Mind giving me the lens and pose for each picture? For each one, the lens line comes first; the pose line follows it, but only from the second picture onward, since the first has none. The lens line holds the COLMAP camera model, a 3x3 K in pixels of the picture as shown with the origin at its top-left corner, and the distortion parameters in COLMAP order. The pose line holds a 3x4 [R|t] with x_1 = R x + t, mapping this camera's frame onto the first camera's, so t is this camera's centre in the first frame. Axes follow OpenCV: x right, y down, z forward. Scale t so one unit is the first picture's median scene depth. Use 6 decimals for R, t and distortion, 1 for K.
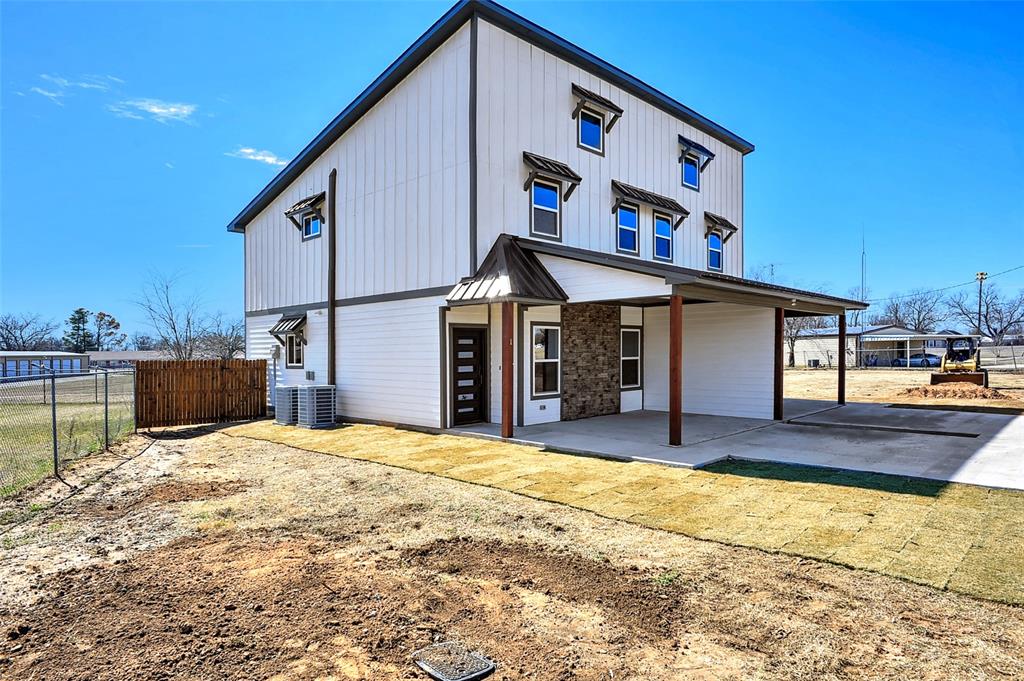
lens RADIAL K [[588.7, 0, 505.7], [0, 588.7, 343.0], [0, 0, 1]] dist [0.006038, 0.017131]
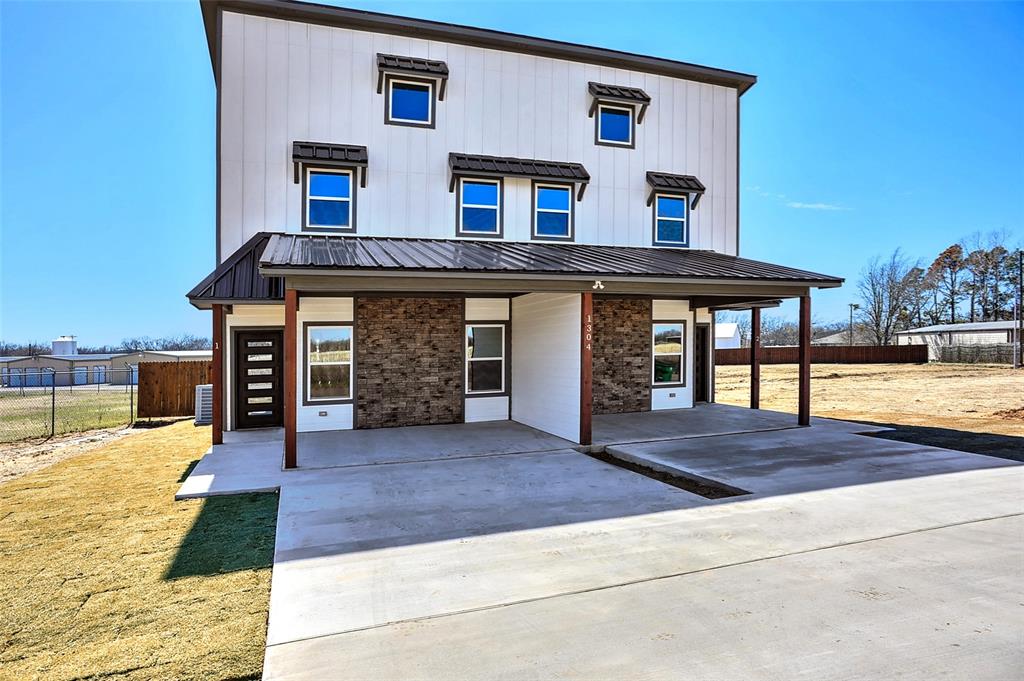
lens RADIAL K [[588.7, 0, 511.5], [0, 588.7, 343.7], [0, 0, 1]] dist [0.006038, 0.017131]
pose [[0.898251, -0.014427, -0.439246, 0.648821], [0.018967, 0.999802, 0.005948, -0.000676], [0.439073, -0.013674, 0.898347, 0.262694]]
